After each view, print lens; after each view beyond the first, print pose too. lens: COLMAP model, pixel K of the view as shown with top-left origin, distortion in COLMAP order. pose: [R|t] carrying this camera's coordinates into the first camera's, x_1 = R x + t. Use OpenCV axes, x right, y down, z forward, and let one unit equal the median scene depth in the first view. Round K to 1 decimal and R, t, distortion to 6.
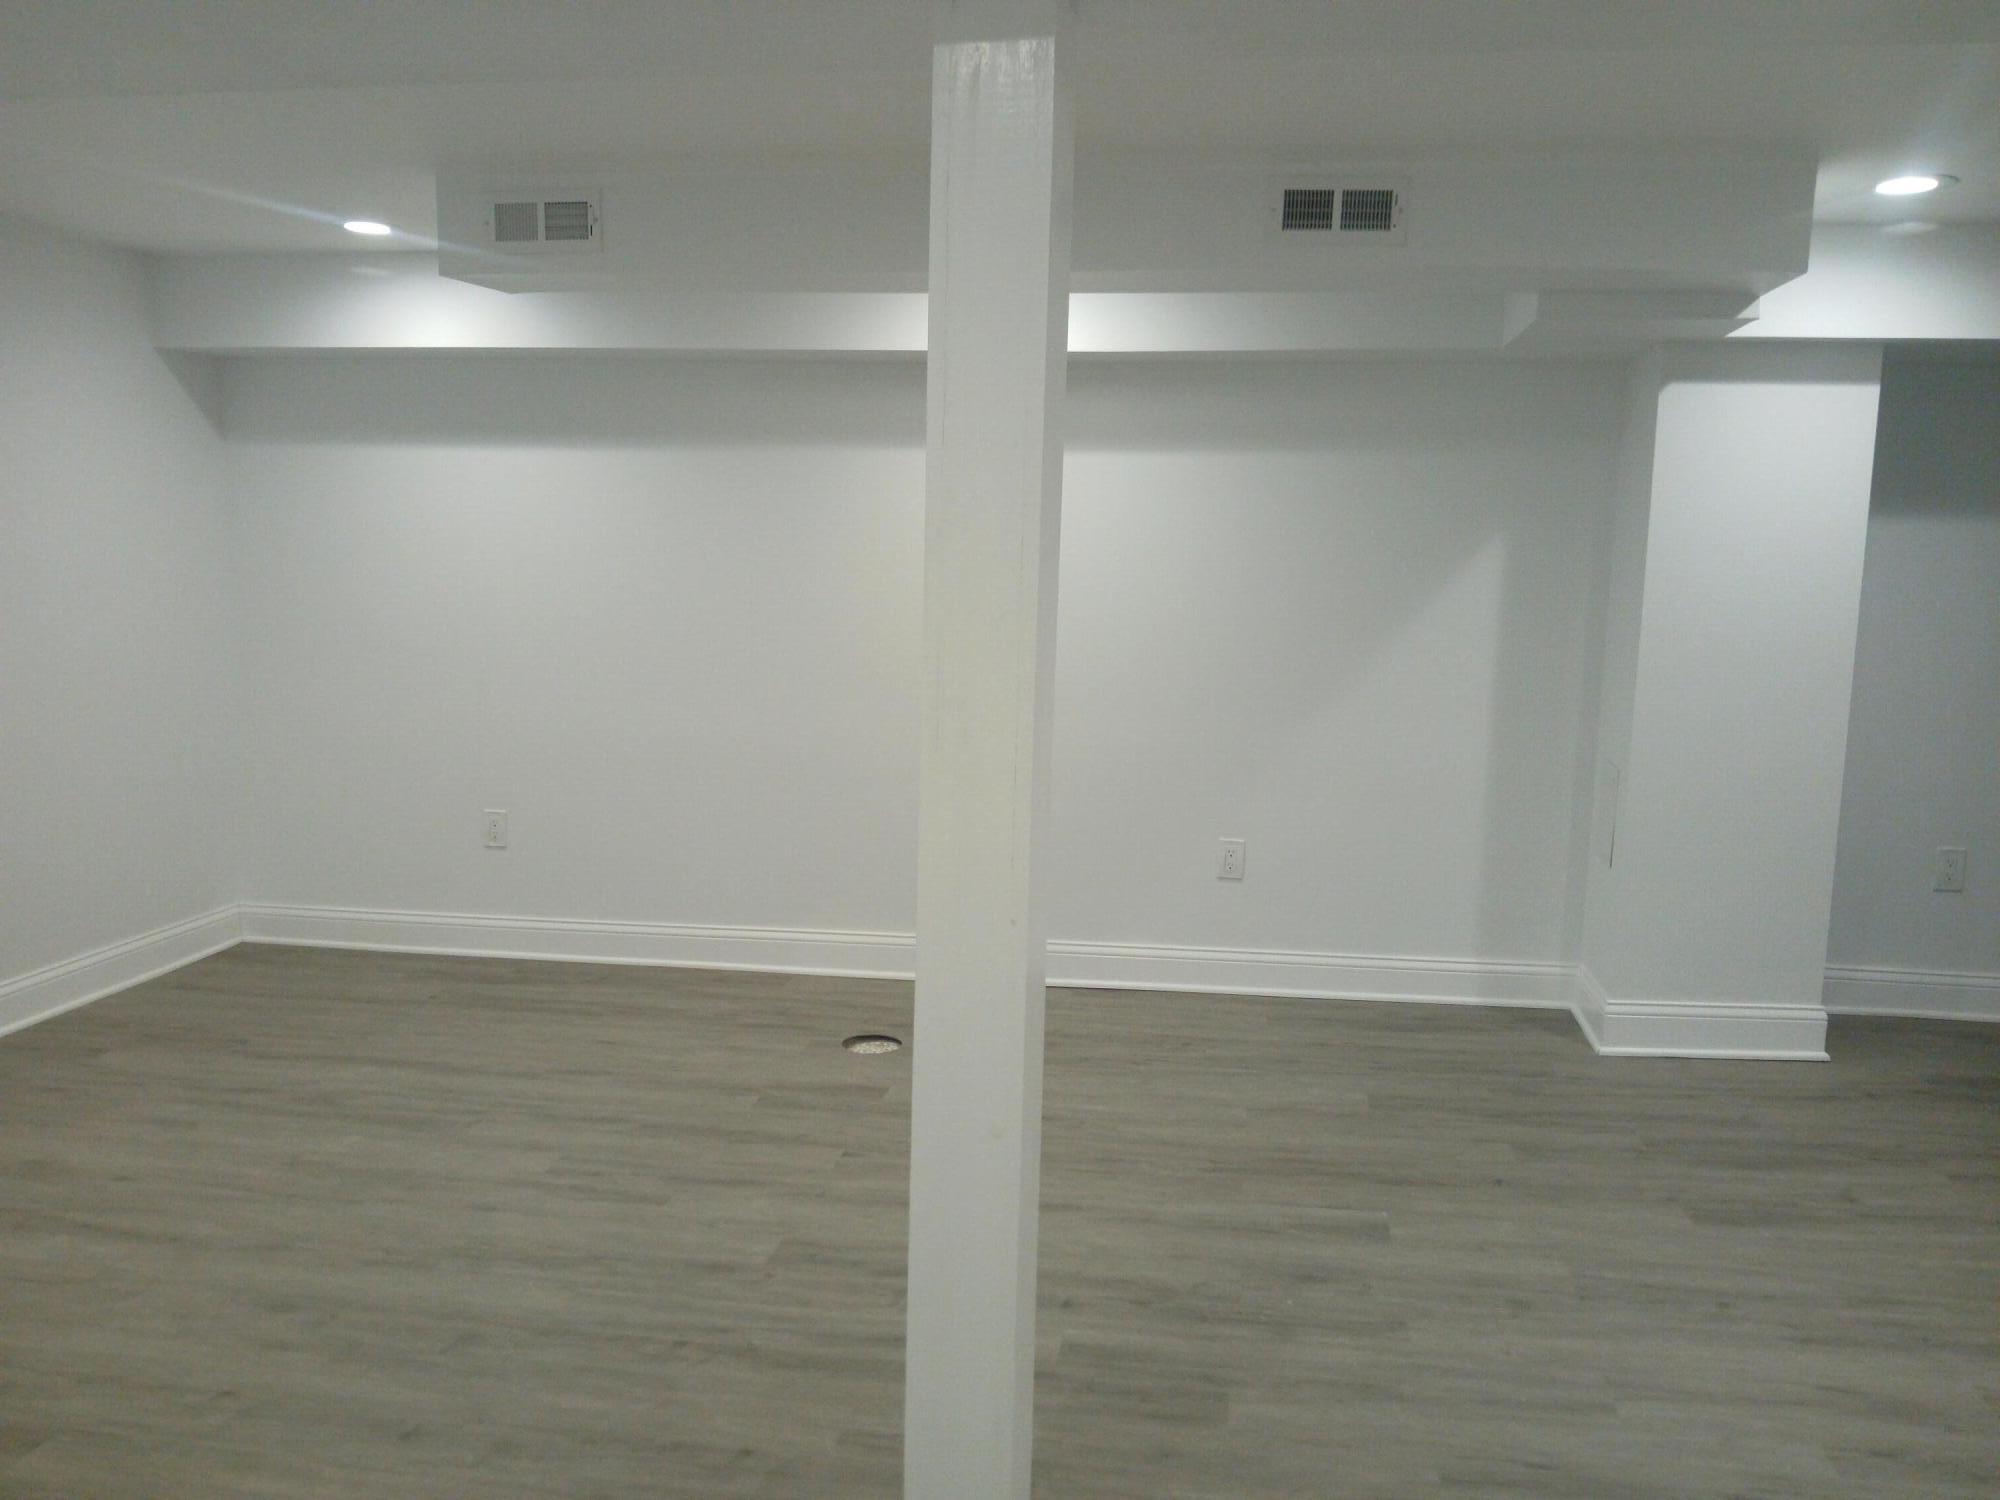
lens RADIAL K [[1541.6, 0, 999.0], [0, 1541.6, 751.8], [0, 0, 1]] dist [0.054089, -0.114852]
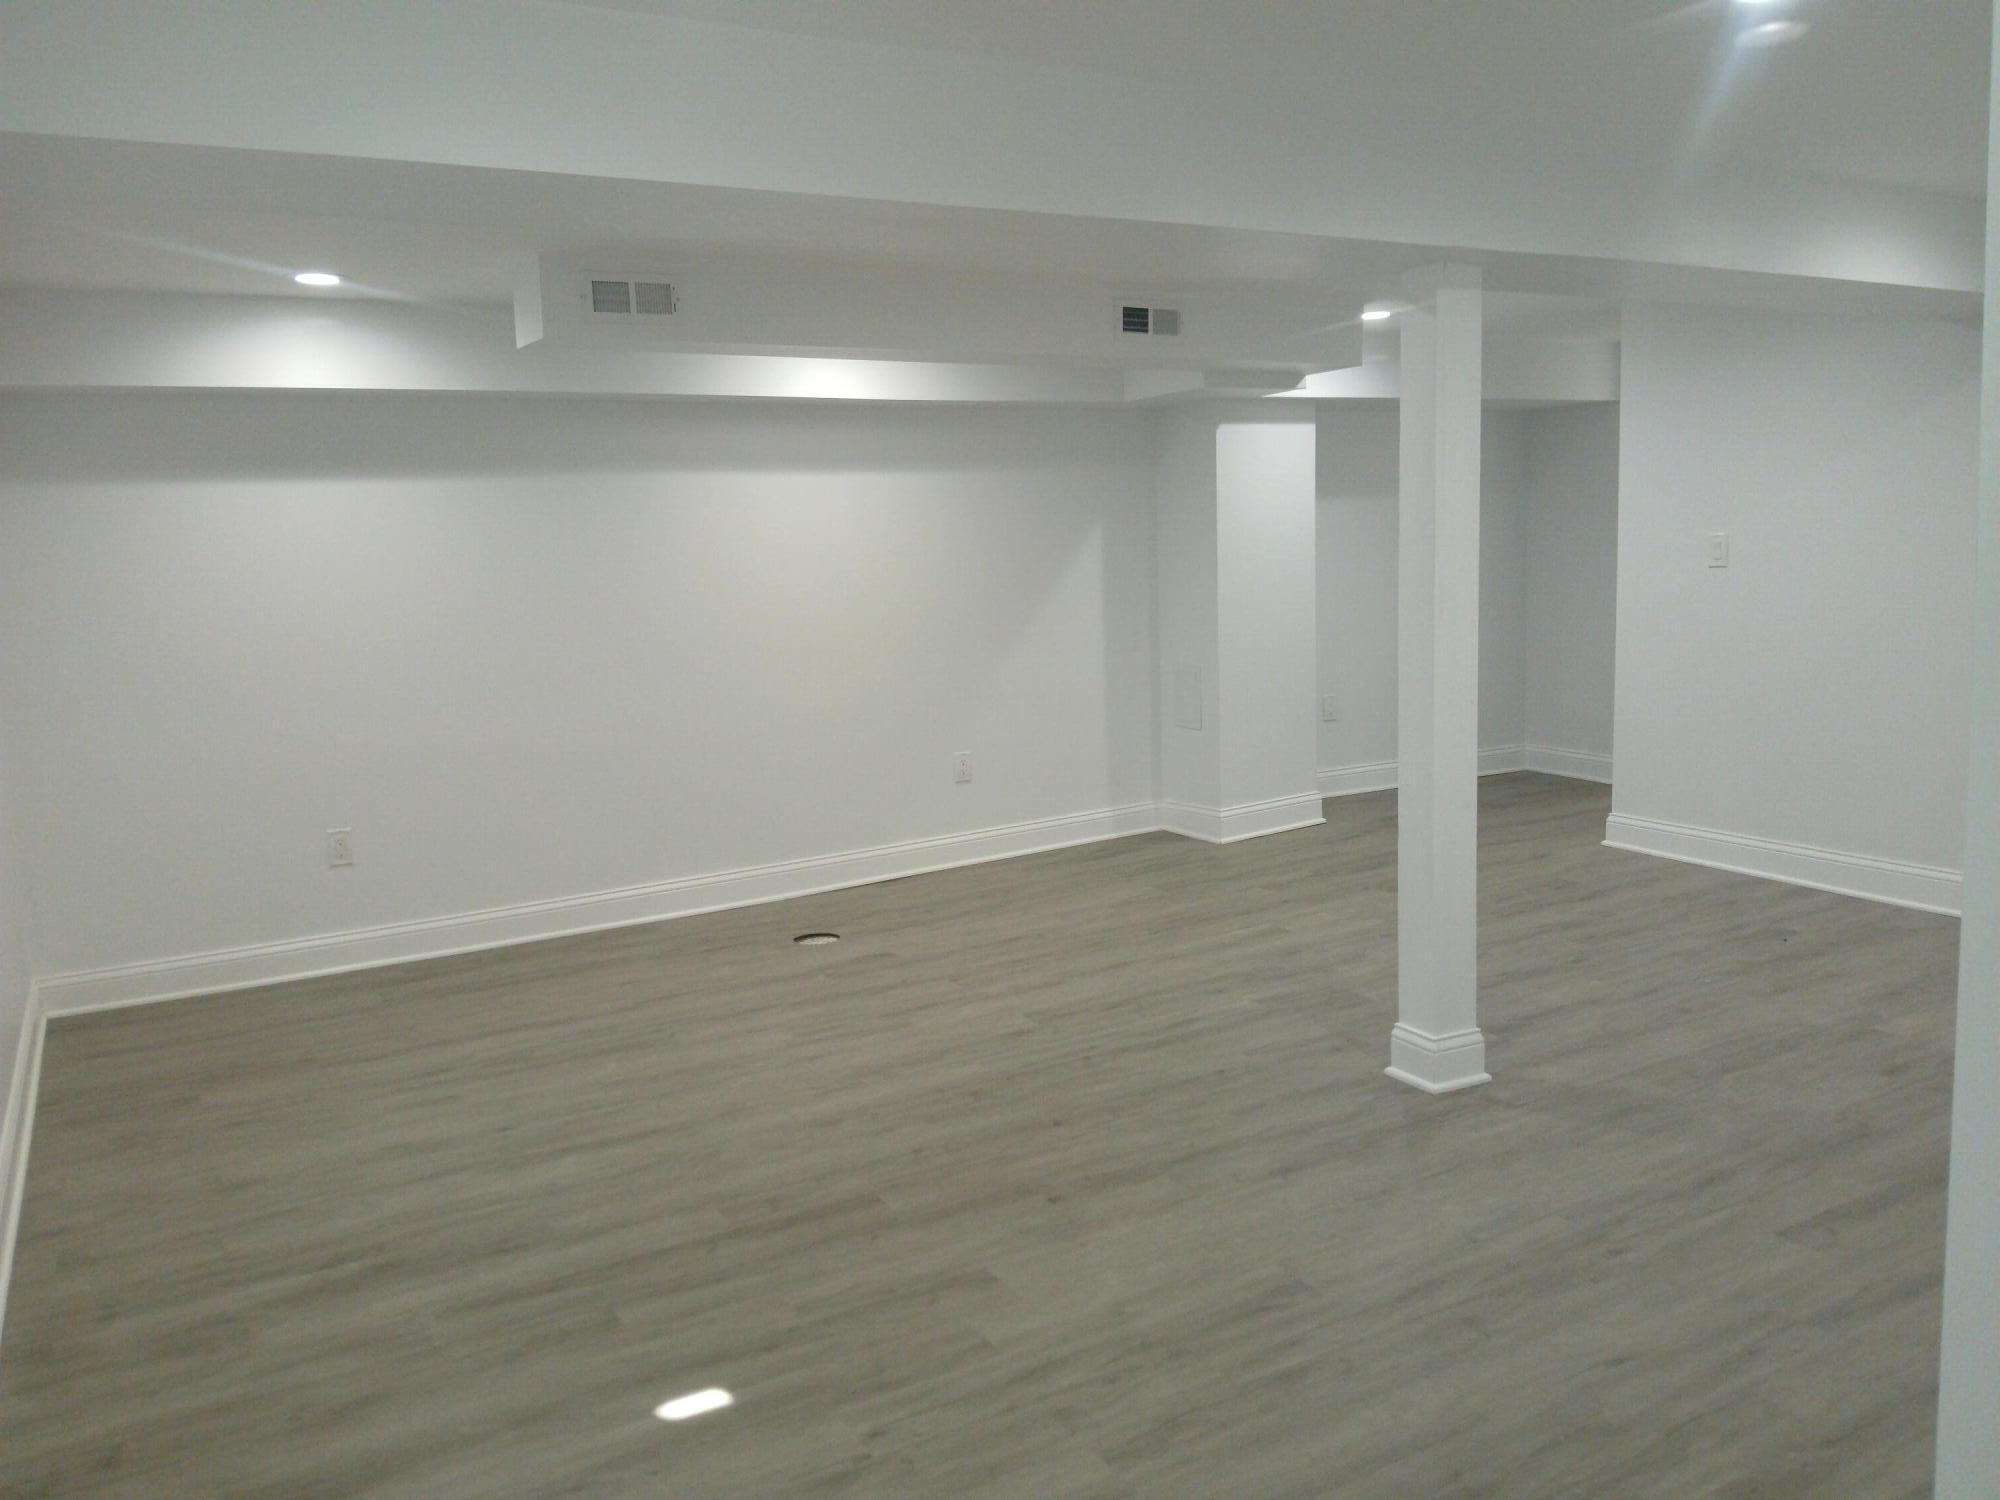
lens RADIAL K [[1541.6, 0, 990.6], [0, 1541.6, 745.4], [0, 0, 1]] dist [0.054089, -0.114852]
pose [[0.777340, -0.131088, 0.615271, -0.873900], [0.135419, 0.989987, 0.039834, -0.000650], [-0.614333, 0.052355, 0.787308, -0.124427]]
